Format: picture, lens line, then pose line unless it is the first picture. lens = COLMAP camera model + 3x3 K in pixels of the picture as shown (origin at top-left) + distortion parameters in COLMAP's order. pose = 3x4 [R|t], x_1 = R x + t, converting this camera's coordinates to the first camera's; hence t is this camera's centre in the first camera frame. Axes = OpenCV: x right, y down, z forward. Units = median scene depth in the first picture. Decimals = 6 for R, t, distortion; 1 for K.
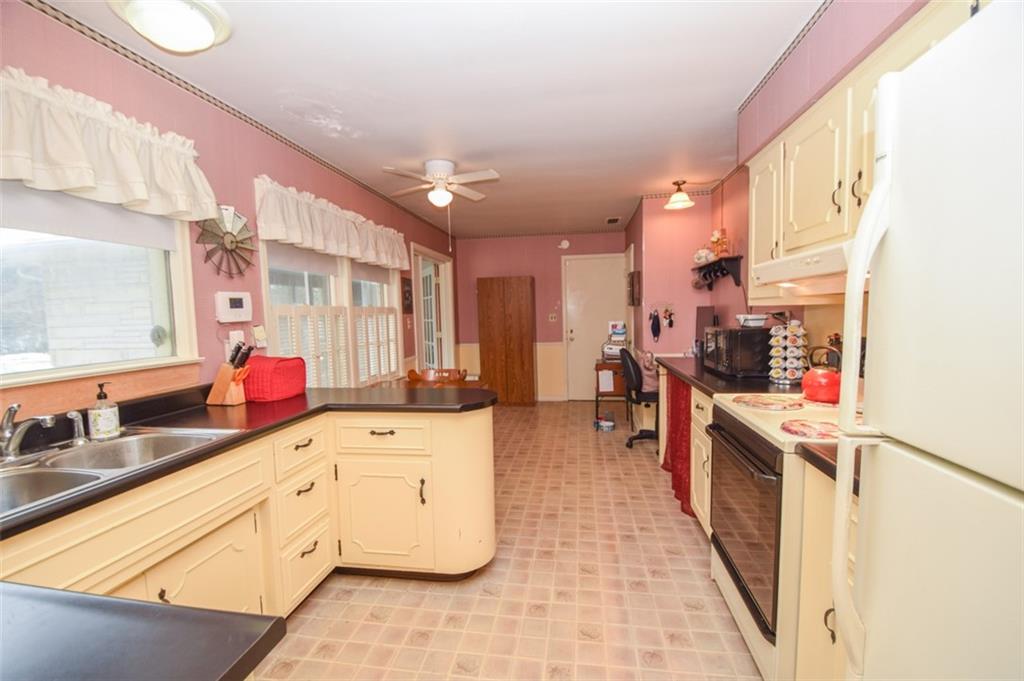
lens RADIAL K [[439.4, 0, 512.2], [0, 439.4, 342.4], [0, 0, 1]] dist [-0.017057, -0.003545]
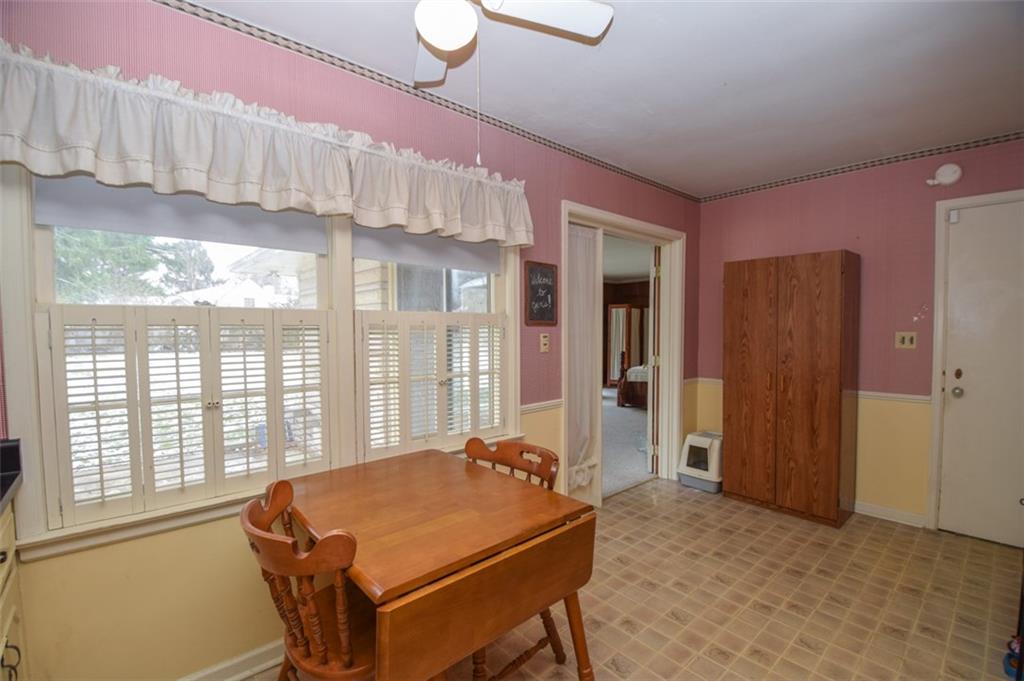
lens RADIAL K [[439.4, 0, 508.9], [0, 439.4, 349.5], [0, 0, 1]] dist [-0.017057, -0.003545]
pose [[0.762478, 0.043500, -0.645551, 0.104861], [-0.054591, 0.998505, 0.002805, -0.037932], [0.644708, 0.033102, 0.763712, 0.597846]]
